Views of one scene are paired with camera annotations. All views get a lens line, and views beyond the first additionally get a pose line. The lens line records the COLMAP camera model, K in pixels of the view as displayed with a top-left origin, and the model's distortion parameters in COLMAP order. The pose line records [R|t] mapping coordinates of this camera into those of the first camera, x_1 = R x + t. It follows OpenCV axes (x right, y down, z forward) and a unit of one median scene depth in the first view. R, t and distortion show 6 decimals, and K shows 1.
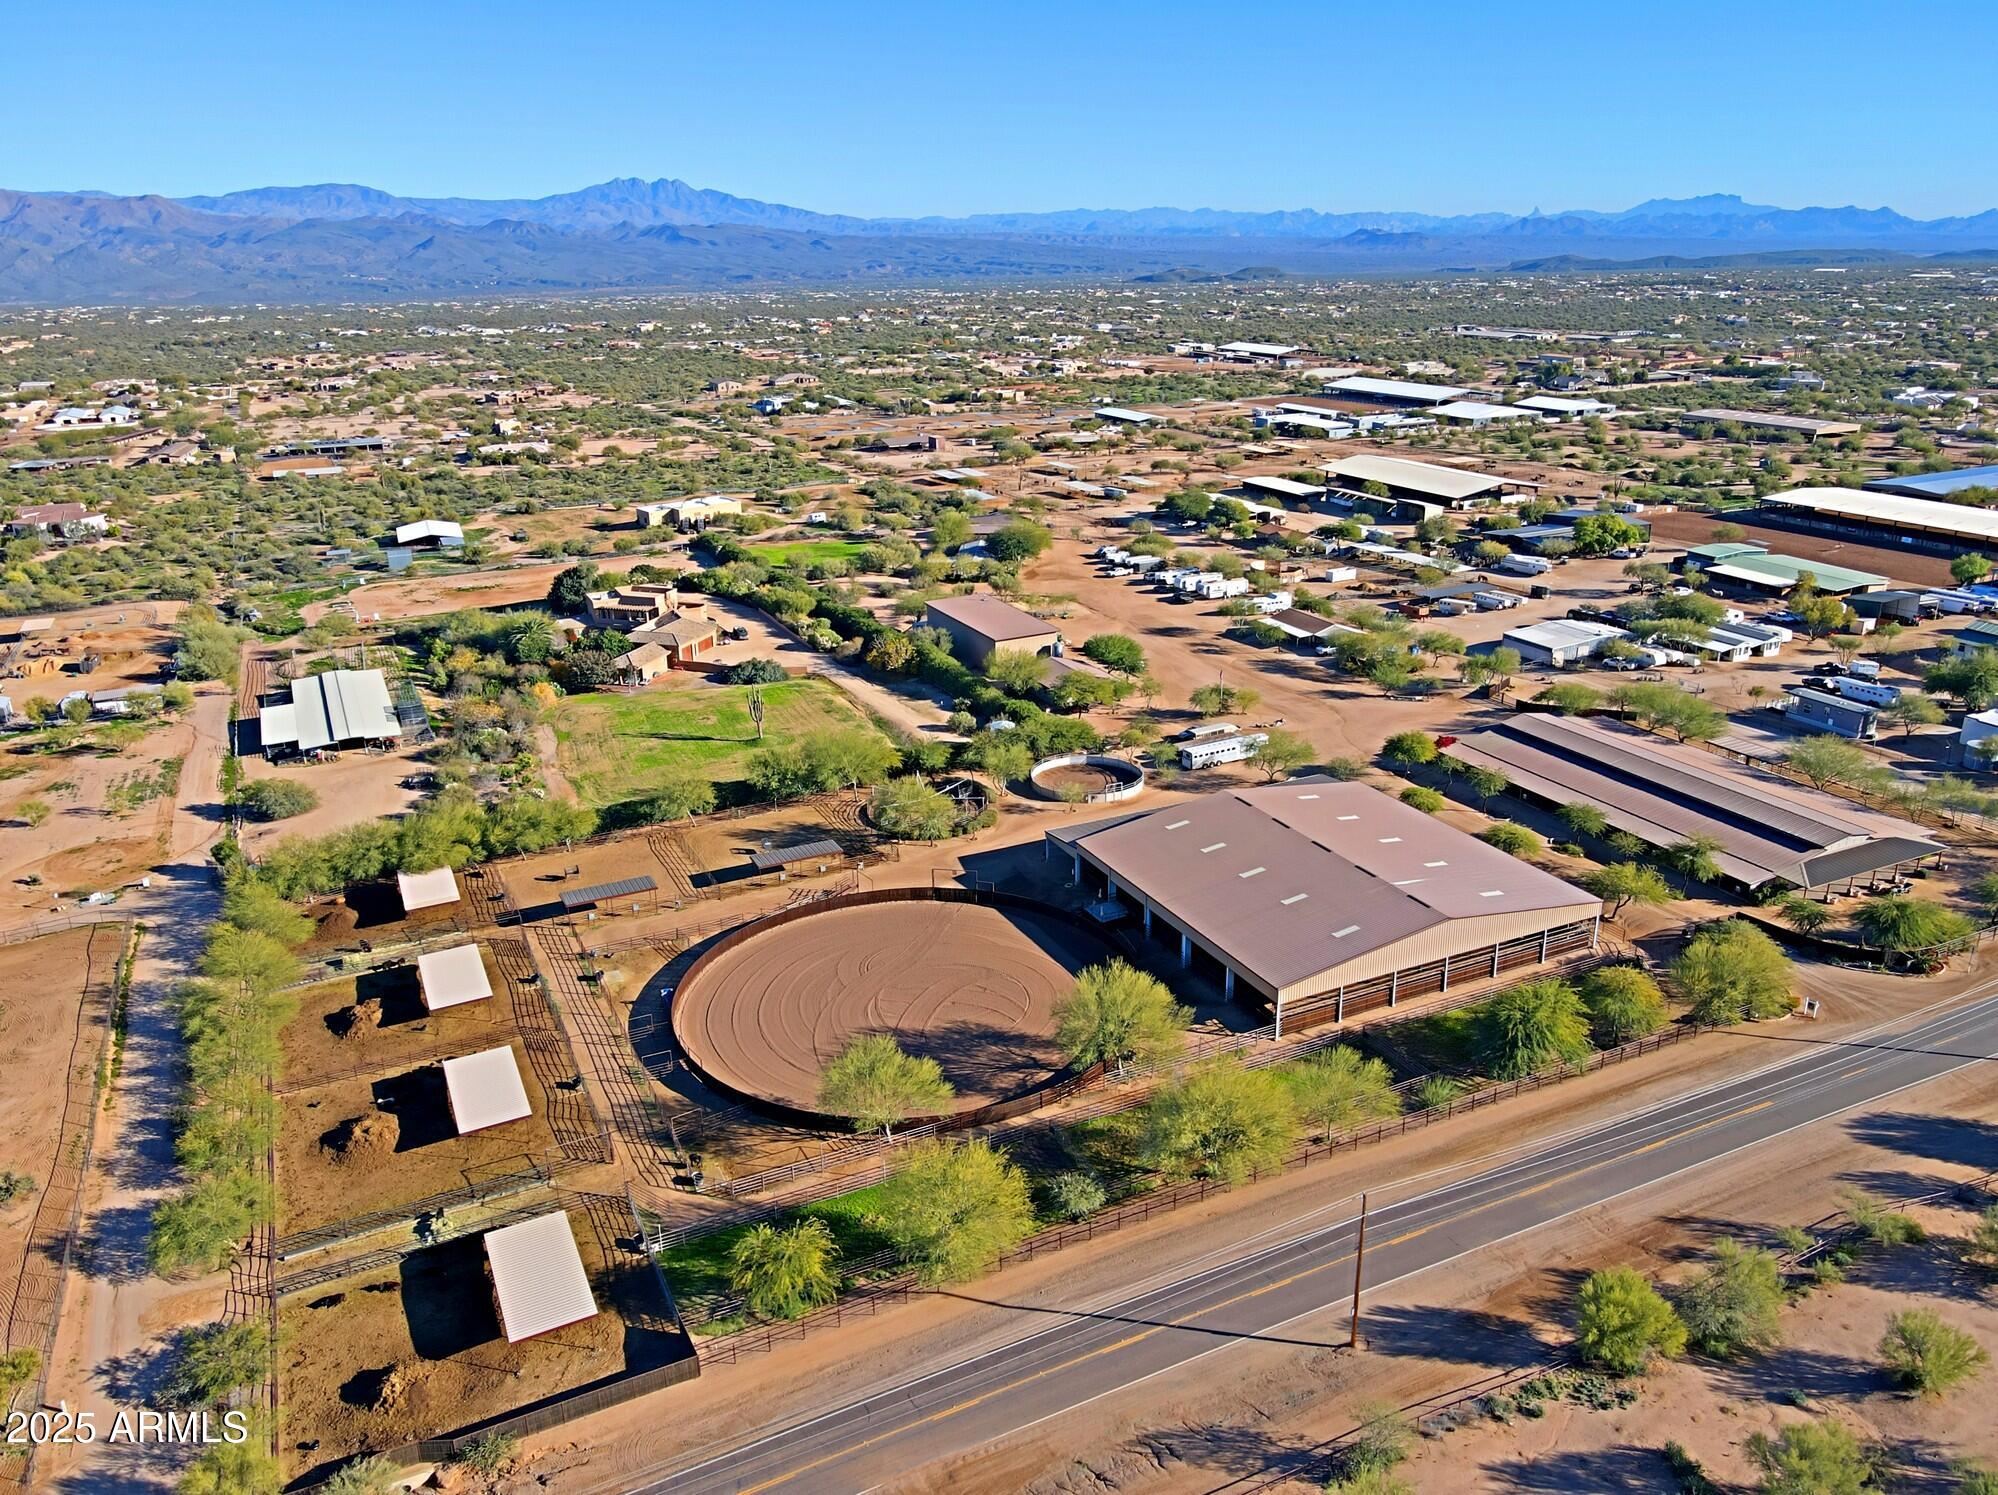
lens RADIAL K [[1461.9, 0, 1005.5], [0, 1461.9, 747.8], [0, 0, 1]] dist [0.008106, 0.021182]
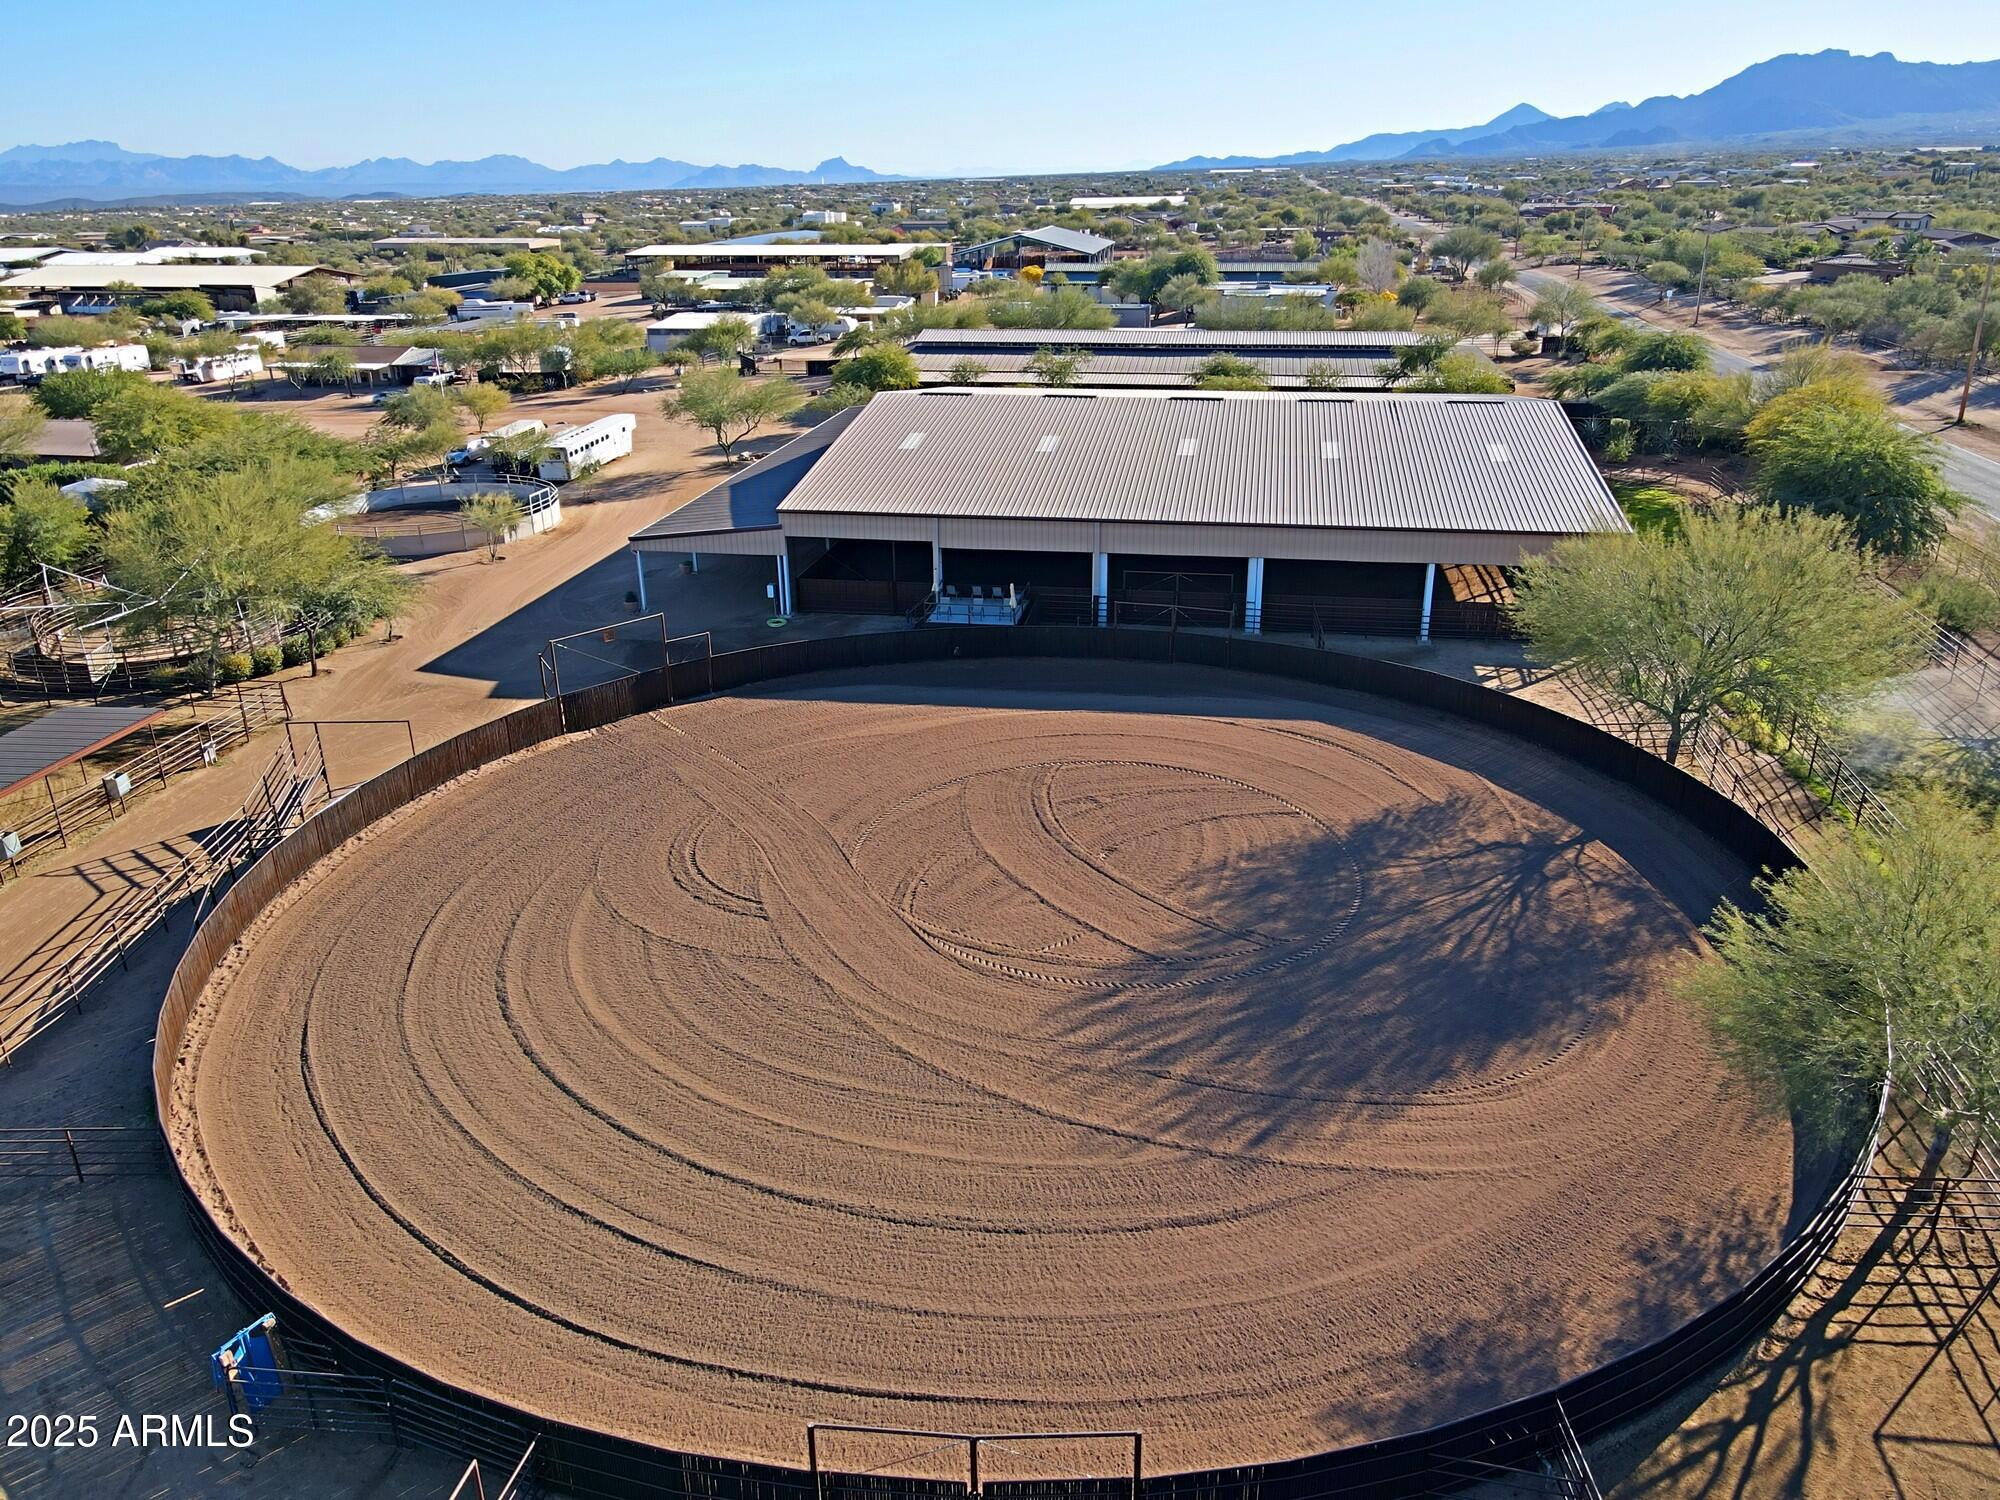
lens RADIAL K [[1463.4, 0, 1006.5], [0, 1463.4, 750.3], [0, 0, 1]] dist [0.008106, 0.021182]
pose [[0.583659, -0.297053, 0.755712, -0.177890], [0.274444, 0.948079, 0.160707, 0.056461], [-0.764214, 0.113603, 0.634880, 0.487730]]
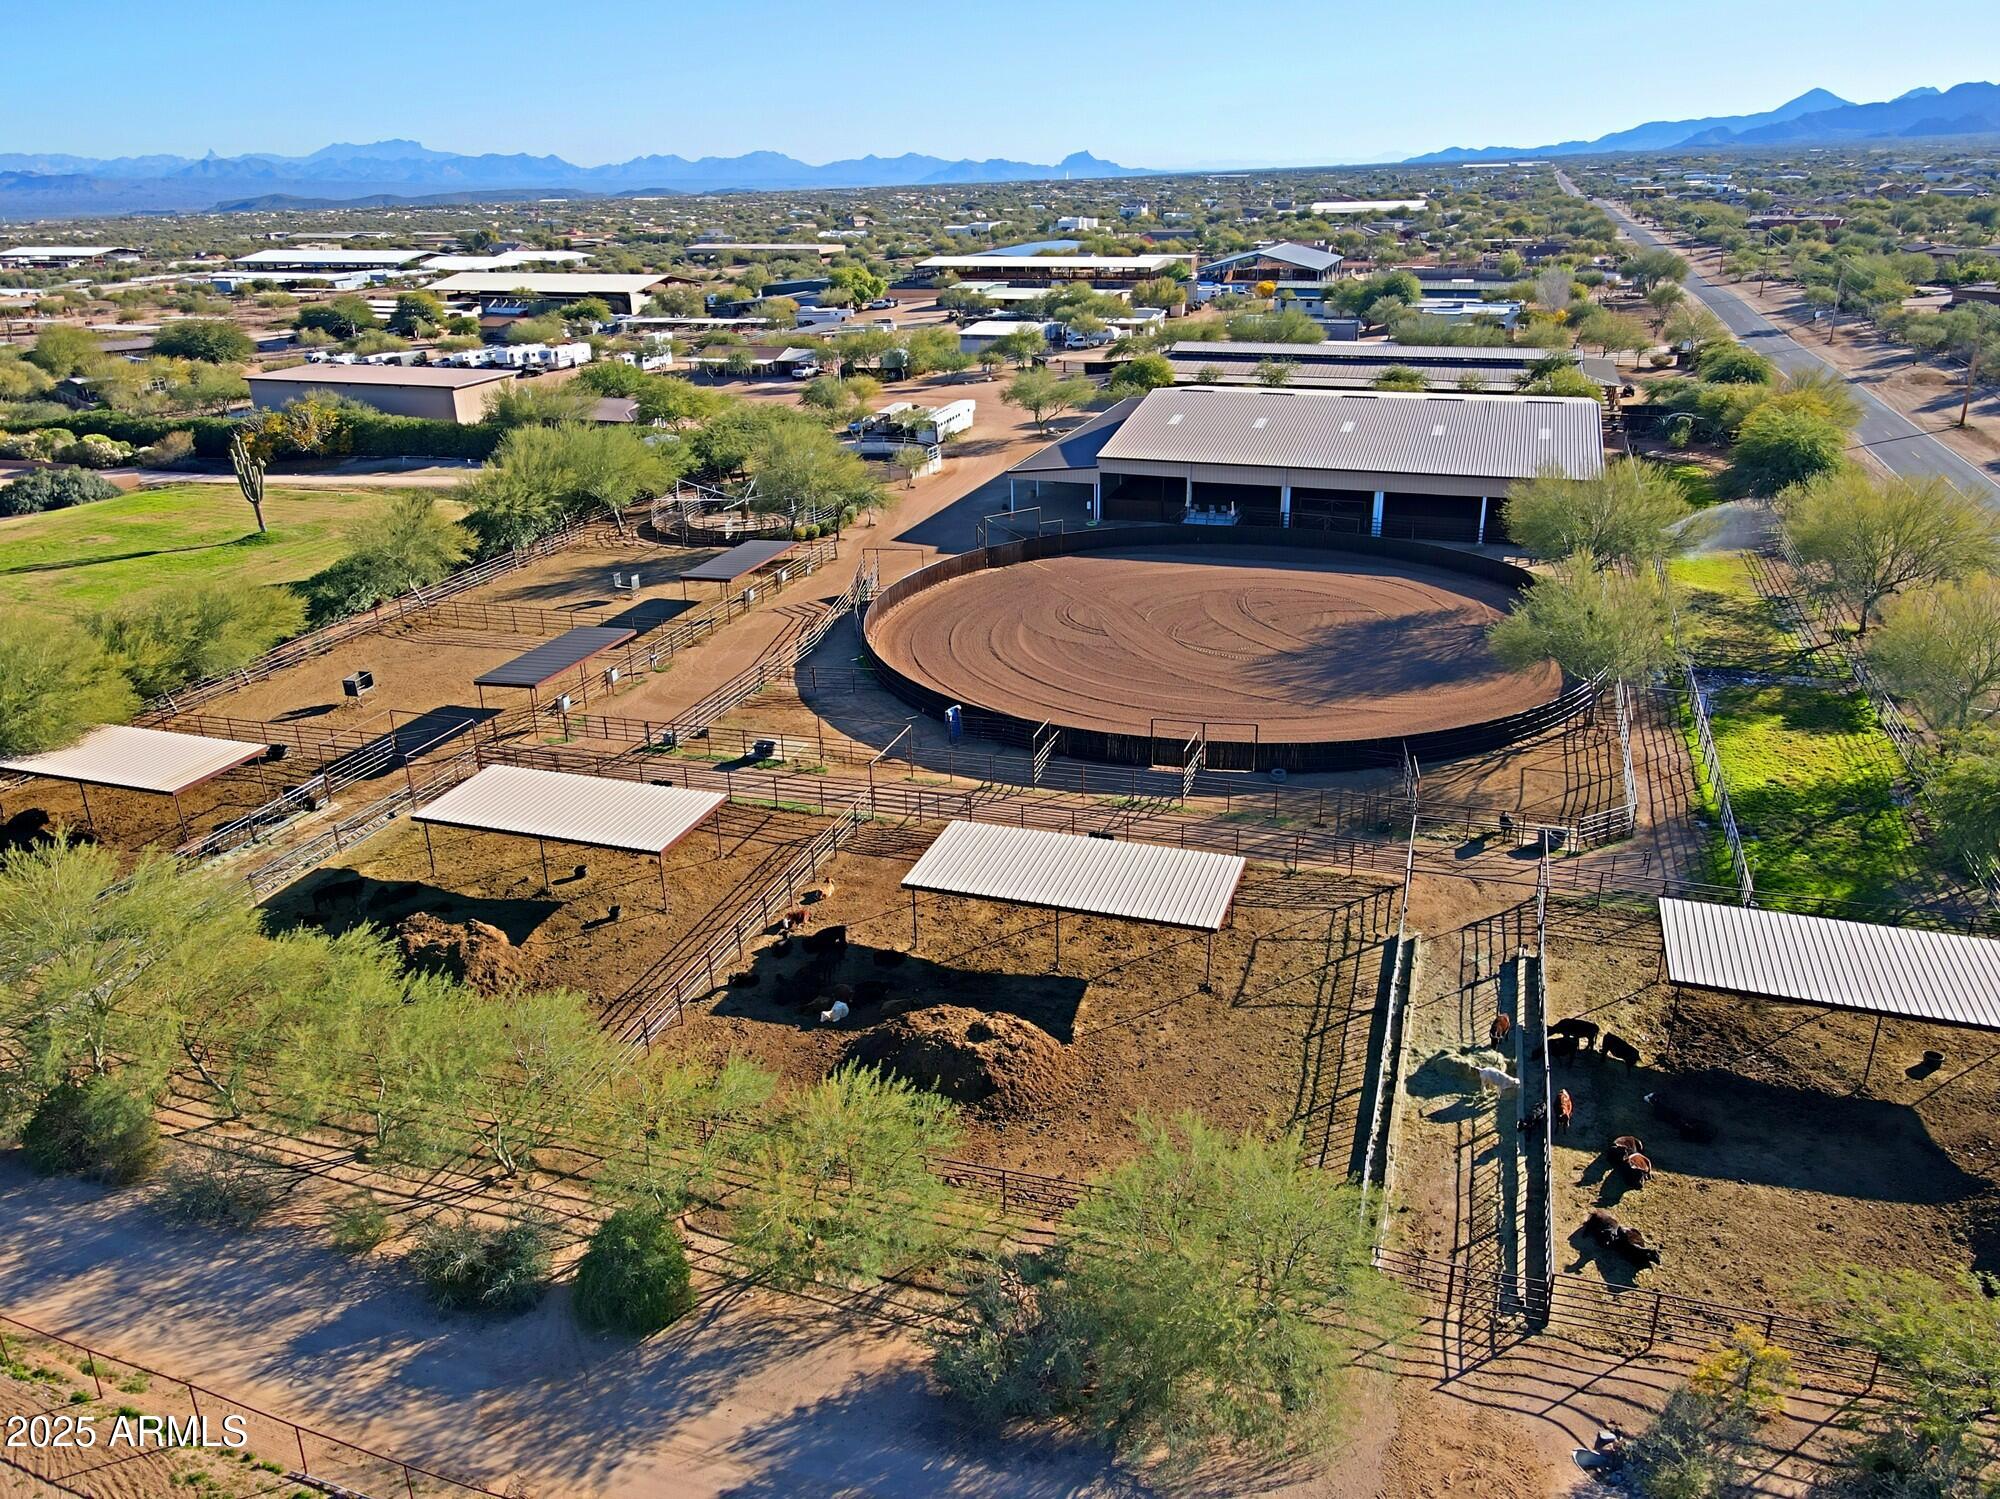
lens RADIAL K [[1461.1, 0, 1010.9], [0, 1461.1, 749.6], [0, 0, 1]] dist [0.021319, -0.007842]
pose [[0.699881, -0.265006, 0.663279, -0.350283], [0.243322, 0.961539, 0.127424, 0.070996], [-0.671537, 0.072209, 0.737444, 0.359245]]
